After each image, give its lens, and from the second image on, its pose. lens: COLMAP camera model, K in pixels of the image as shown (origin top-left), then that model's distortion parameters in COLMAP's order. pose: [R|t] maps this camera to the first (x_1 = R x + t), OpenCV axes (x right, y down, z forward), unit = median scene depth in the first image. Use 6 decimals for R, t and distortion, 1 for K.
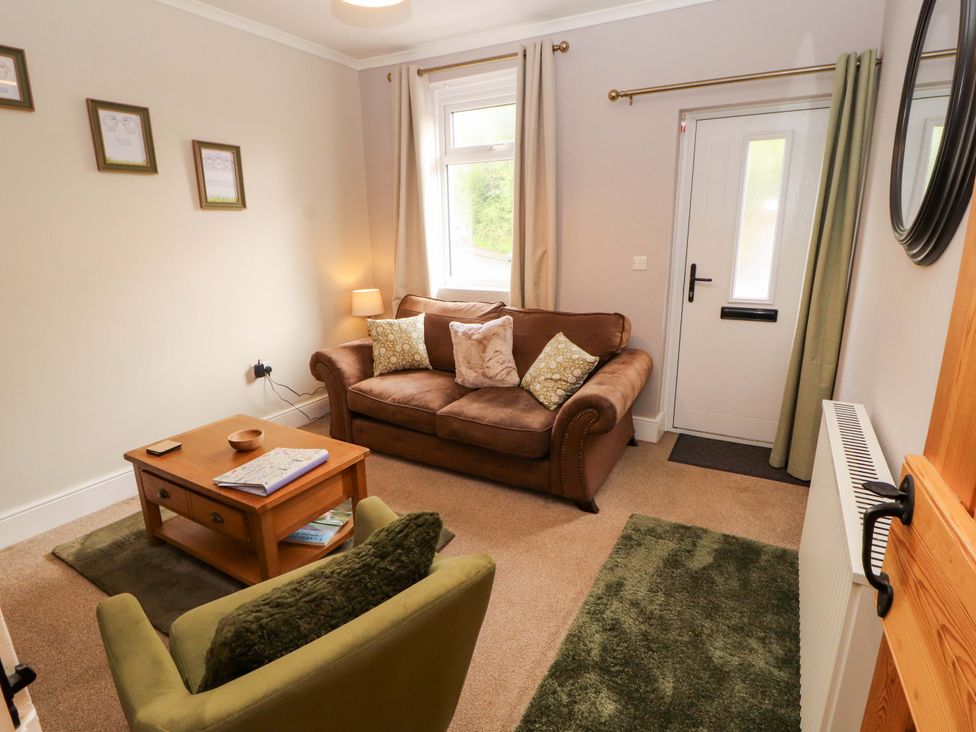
lens RADIAL K [[508.9, 0, 490.9], [0, 508.9, 365.0], [0, 0, 1]] dist [0.002708, -0.016600]
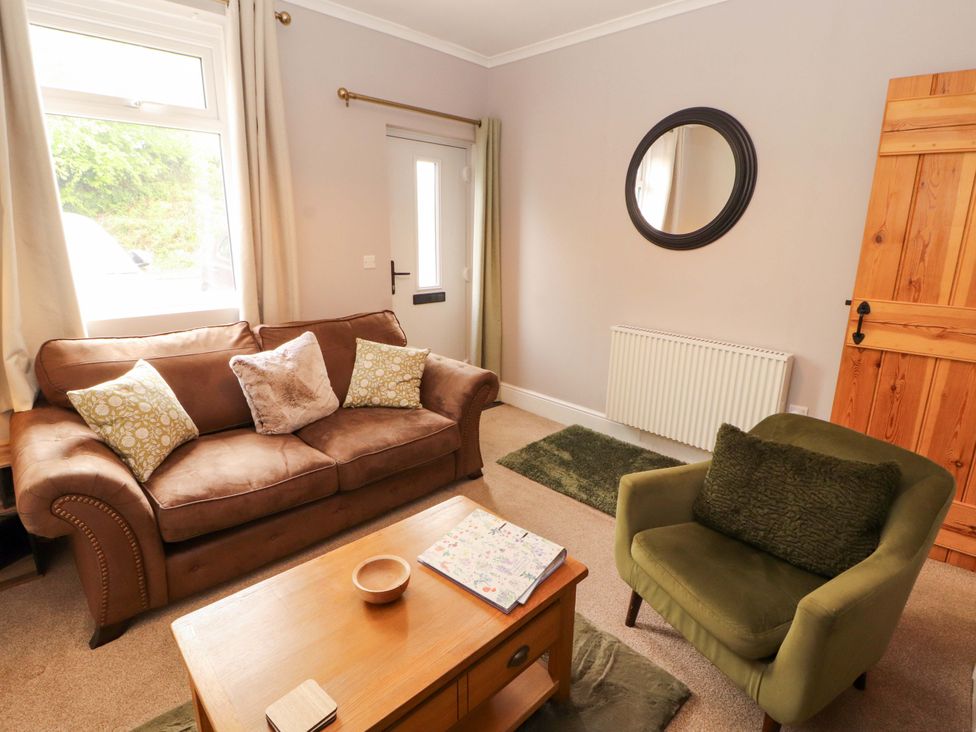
lens RADIAL K [[508.9, 0, 490.9], [0, 508.9, 365.0], [0, 0, 1]] dist [0.002708, -0.016600]
pose [[0.279766, -0.229653, 0.932197, -0.675850], [0.231161, 0.958517, 0.166763, -0.116072], [-0.931824, 0.168833, 0.321247, 0.474137]]
